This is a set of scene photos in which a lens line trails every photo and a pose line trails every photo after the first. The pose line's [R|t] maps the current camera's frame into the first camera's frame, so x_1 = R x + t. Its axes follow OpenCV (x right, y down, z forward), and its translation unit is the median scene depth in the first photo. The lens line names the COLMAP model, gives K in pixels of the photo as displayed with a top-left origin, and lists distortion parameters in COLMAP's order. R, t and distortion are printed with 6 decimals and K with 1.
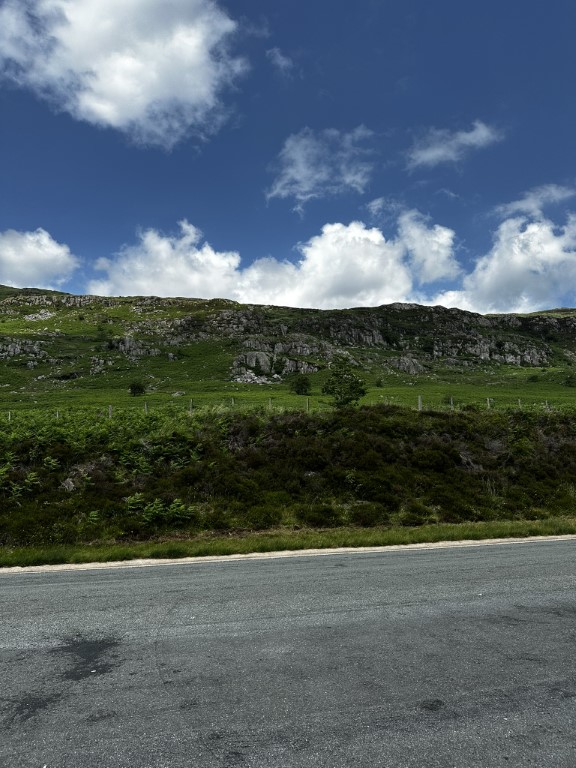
lens RADIAL K [[525.0, 0, 283.9], [0, 525.0, 401.7], [0, 0, 1]] dist [0.084638, -0.055352]
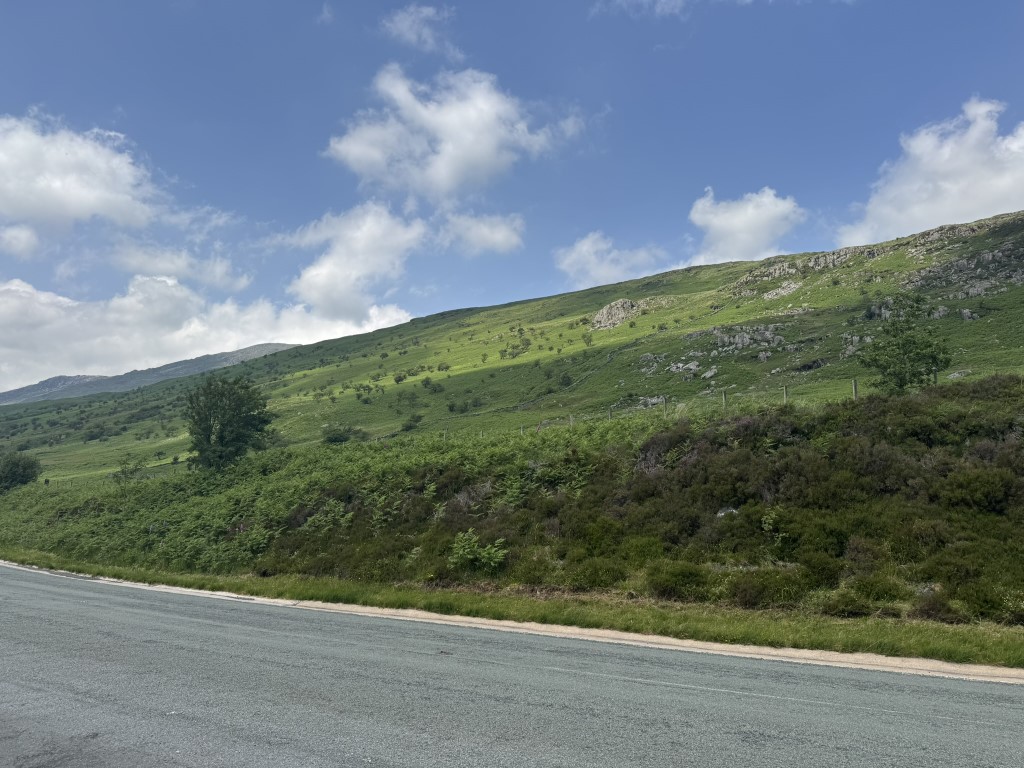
lens RADIAL K [[713.1, 0, 512.0], [0, 713.1, 384.0], [0, 0, 1]] dist [0.028721, -0.007811]
pose [[0.690612, -0.101360, -0.716088, 0.341103], [0.085477, 0.994630, -0.058351, 0.009617], [0.718157, -0.020912, 0.695567, 0.163705]]
